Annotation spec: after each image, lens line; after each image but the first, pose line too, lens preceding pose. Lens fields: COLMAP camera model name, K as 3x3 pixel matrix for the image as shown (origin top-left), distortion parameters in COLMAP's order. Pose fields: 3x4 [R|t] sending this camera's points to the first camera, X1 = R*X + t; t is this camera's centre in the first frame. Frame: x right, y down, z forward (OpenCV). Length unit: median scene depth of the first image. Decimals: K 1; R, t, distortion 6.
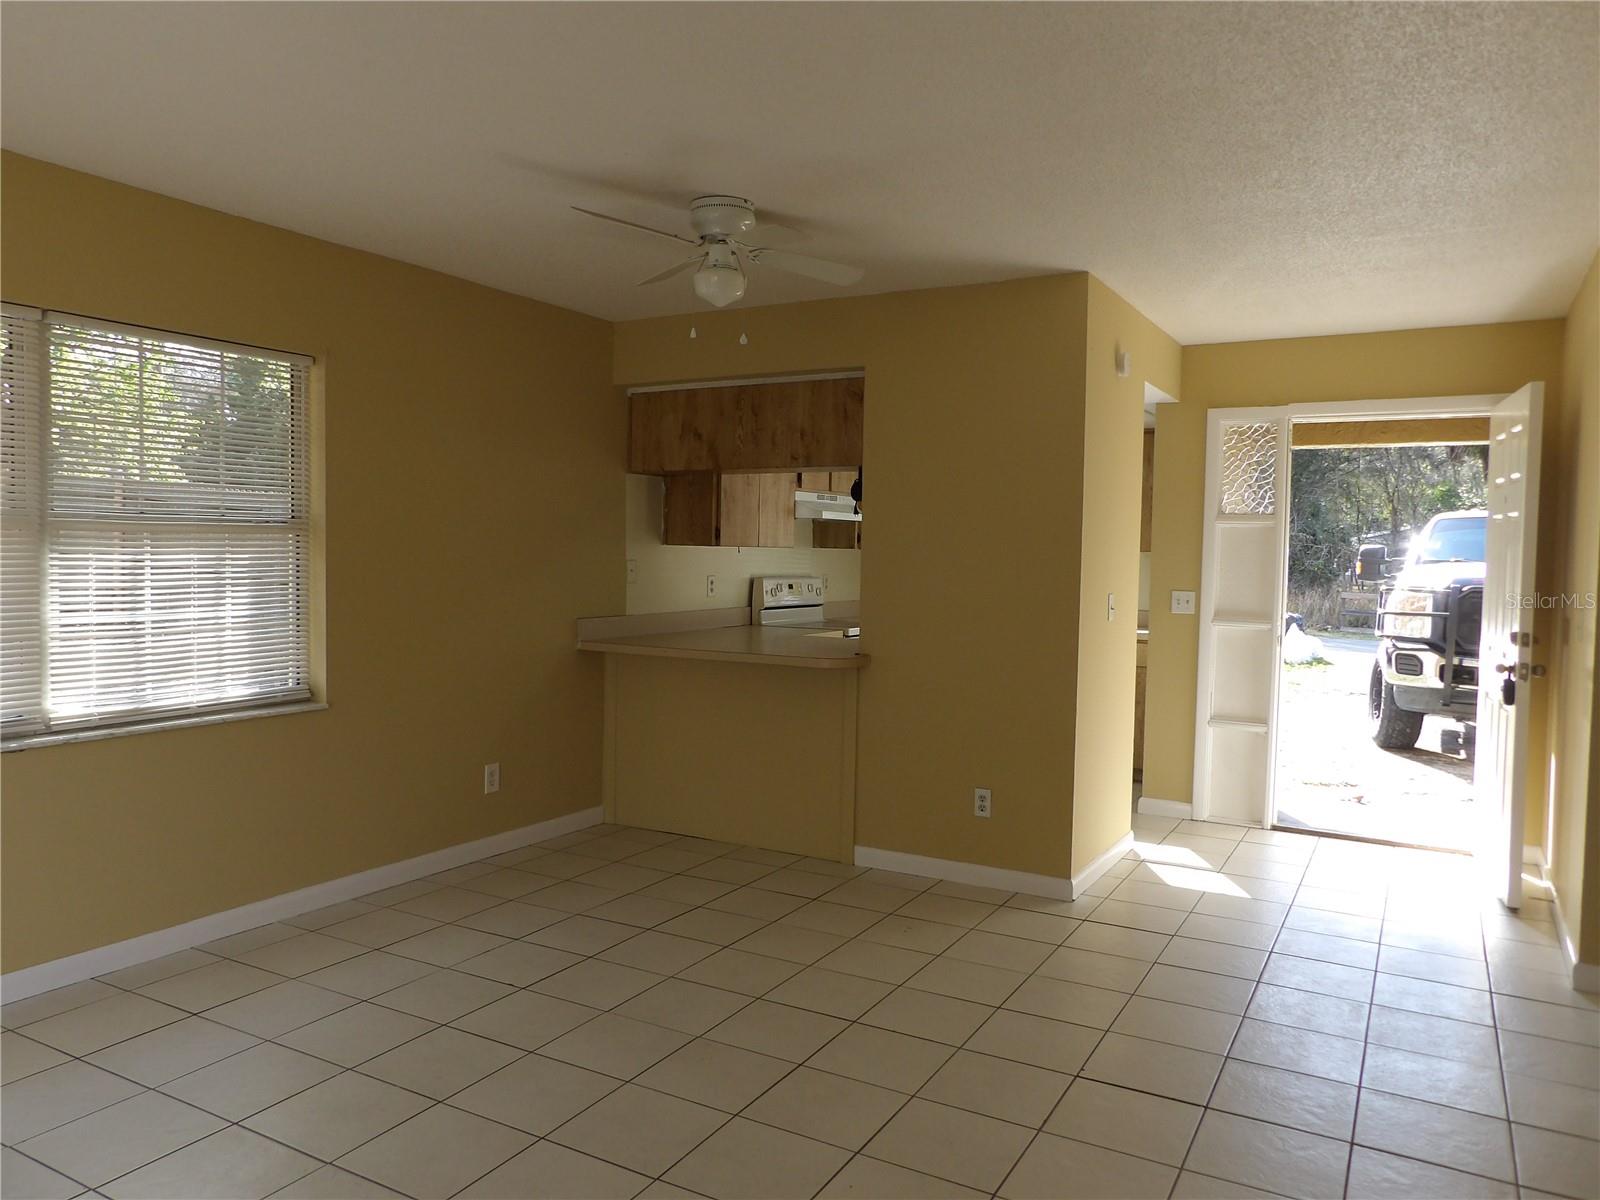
lens RADIAL K [[1167.7, 0, 791.0], [0, 1167.7, 601.8], [0, 0, 1]] dist [-0.009530, 0.034487]
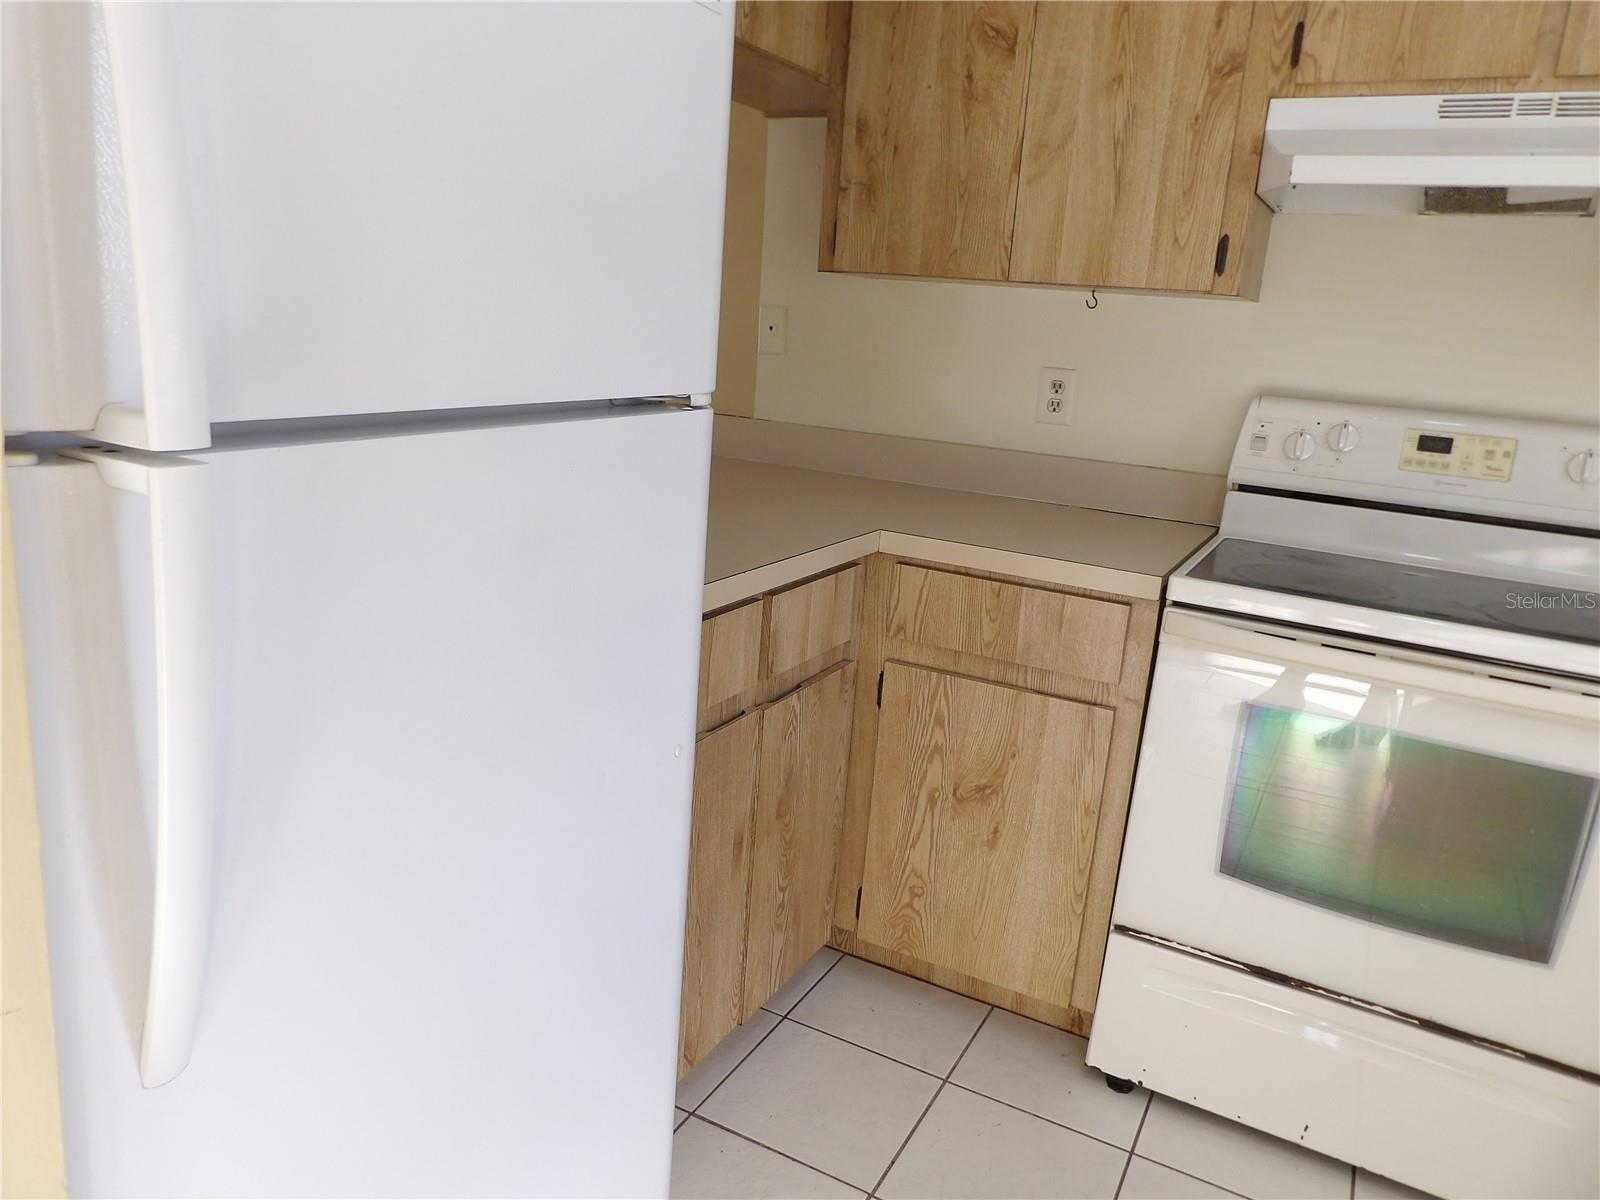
lens RADIAL K [[1167.7, 0, 791.0], [0, 1167.7, 601.8], [0, 0, 1]] dist [-0.009530, 0.034487]
pose [[0.022839, 0.230315, -0.972848, 0.367555], [-0.115733, 0.967169, 0.226253, -0.027979], [0.993018, 0.107424, 0.048744, 1.007497]]
